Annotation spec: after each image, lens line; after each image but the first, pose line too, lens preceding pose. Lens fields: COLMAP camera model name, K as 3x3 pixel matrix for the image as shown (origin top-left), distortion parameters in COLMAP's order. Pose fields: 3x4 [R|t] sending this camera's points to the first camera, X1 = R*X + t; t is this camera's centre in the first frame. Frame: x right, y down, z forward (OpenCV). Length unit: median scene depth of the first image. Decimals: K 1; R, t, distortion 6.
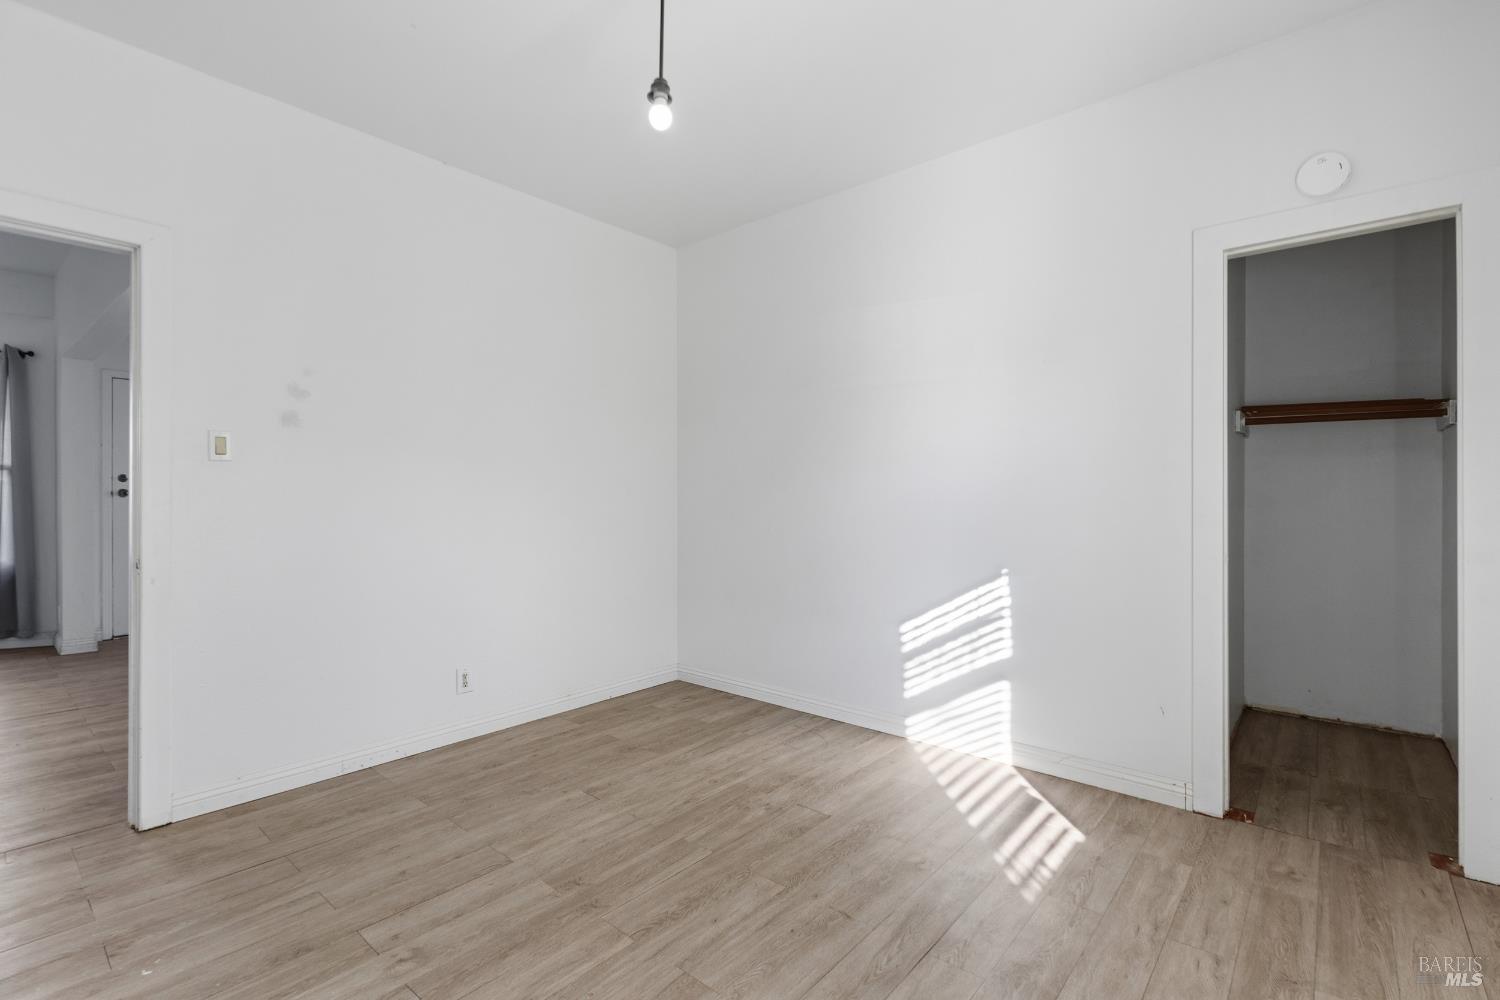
lens RADIAL K [[674.5, 0, 761.9], [0, 674.5, 498.8], [0, 0, 1]] dist [-0.000276, -0.002339]
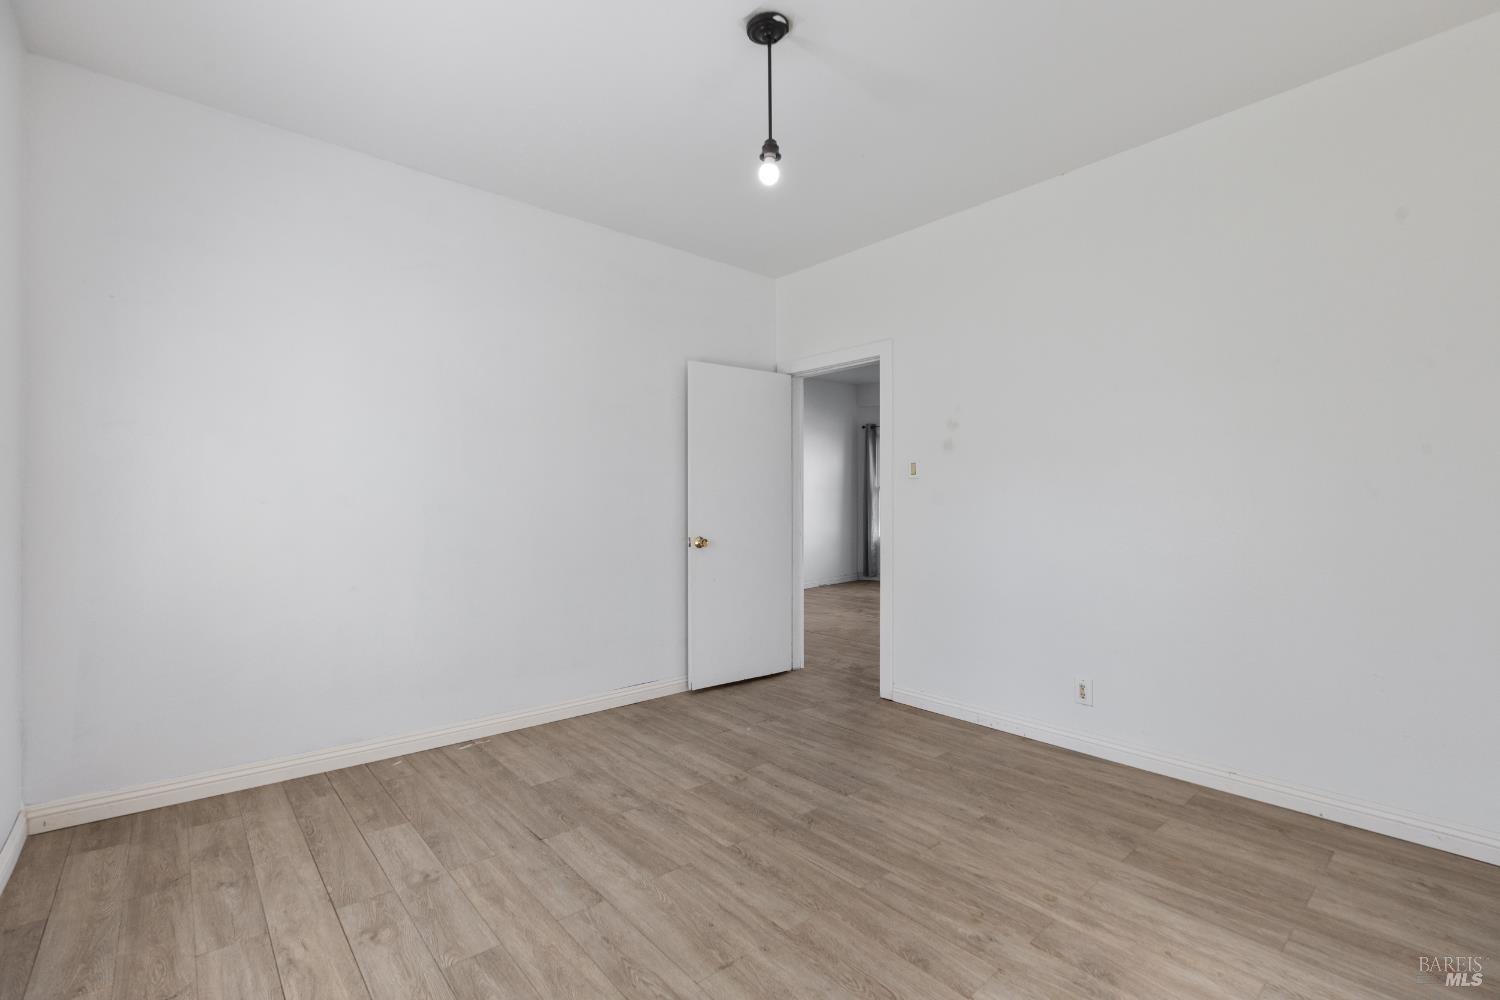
lens RADIAL K [[674.5, 0, 762.3], [0, 674.5, 499.7], [0, 0, 1]] dist [-0.000276, -0.002339]
pose [[-0.150622, -0.002657, -0.988588, 0.747385], [-0.003498, 0.999992, -0.002155, -0.003794], [0.988585, 0.003133, -0.150630, 0.874009]]
